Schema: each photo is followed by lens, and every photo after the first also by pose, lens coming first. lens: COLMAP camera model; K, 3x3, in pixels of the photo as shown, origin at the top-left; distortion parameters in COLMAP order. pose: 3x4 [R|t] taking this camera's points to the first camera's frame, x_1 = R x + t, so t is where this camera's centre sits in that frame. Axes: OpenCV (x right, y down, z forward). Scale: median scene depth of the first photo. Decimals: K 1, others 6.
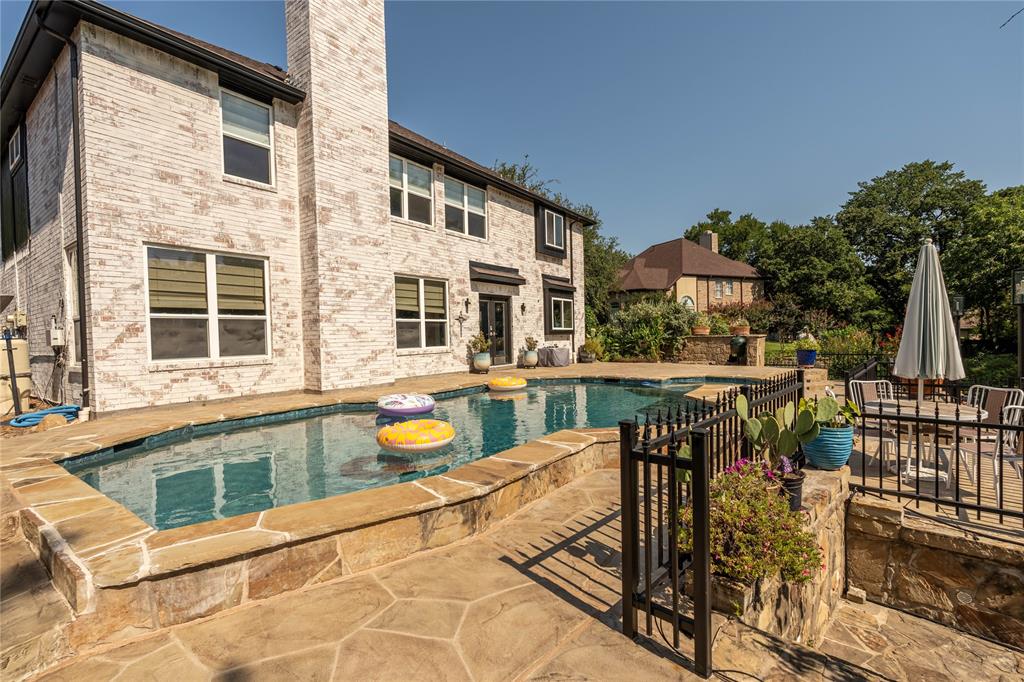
lens RADIAL K [[488.2, 0, 512.0], [0, 488.2, 341.0], [0, 0, 1]] dist [0.029424, -0.000511]
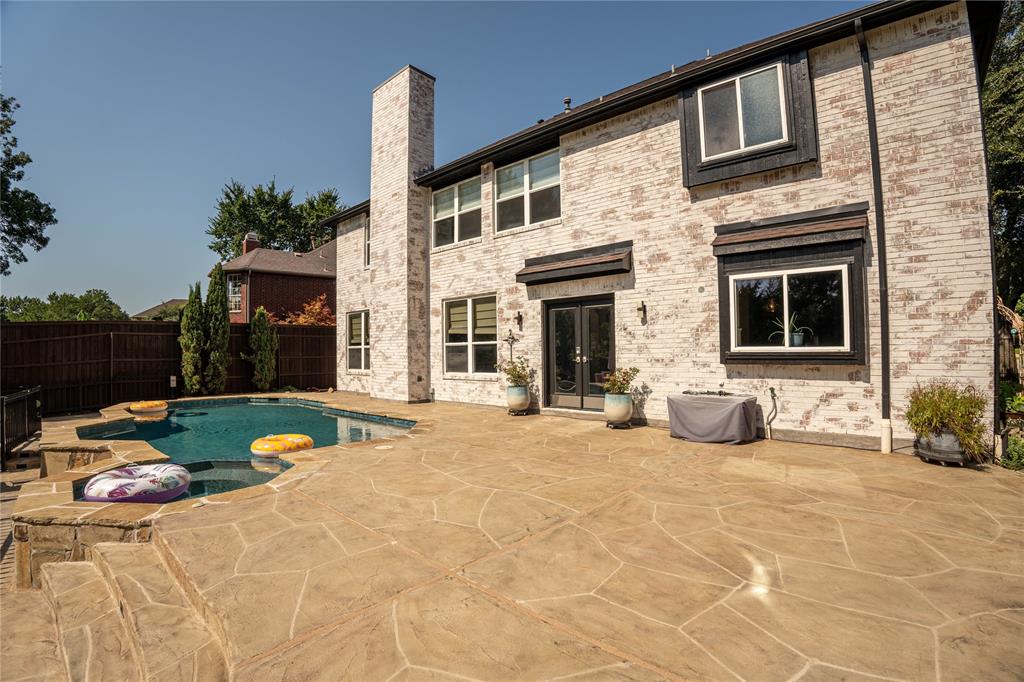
lens RADIAL K [[473.4, 0, 491.2], [0, 473.4, 341.6], [0, 0, 1]] dist [-0.074723, 0.001097]
pose [[-0.153168, -0.000700, -0.988200, 0.589079], [0.004038, 0.999991, -0.001334, -0.037455], [0.988192, -0.004195, -0.153164, 0.993373]]
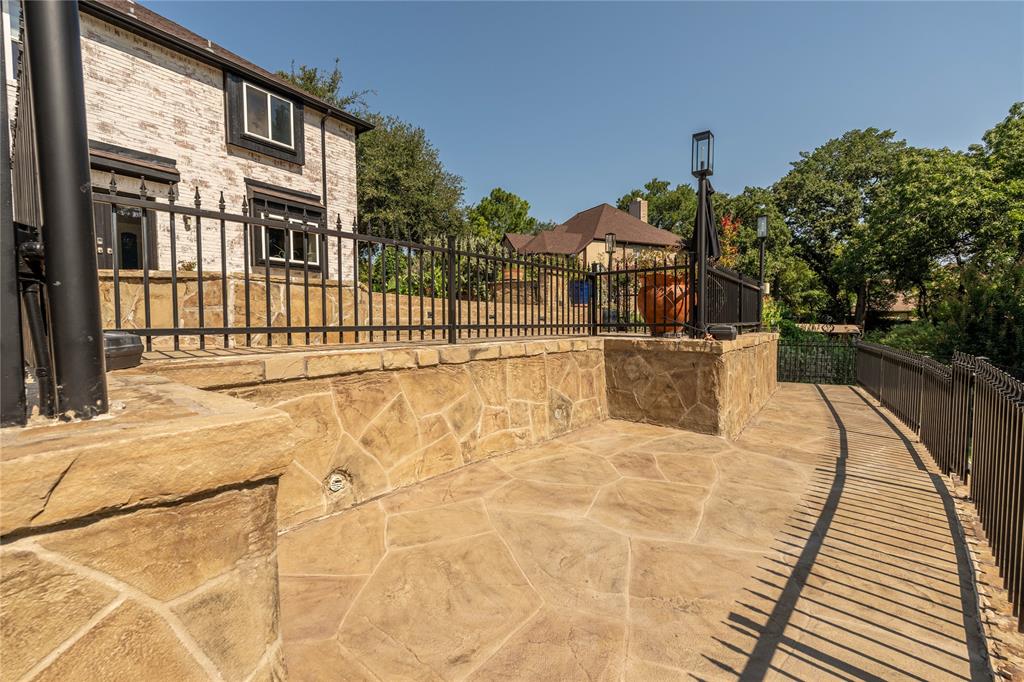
lens RADIAL K [[451.2, 0, 511.2], [0, 451.2, 354.3], [0, 0, 1]] dist [0.000174, -0.000046]
pose [[0.999873, 0.015840, -0.001997, 0.518680], [-0.015698, 0.998197, 0.057939, 0.083672], [0.002911, -0.057900, 0.998318, 0.388799]]
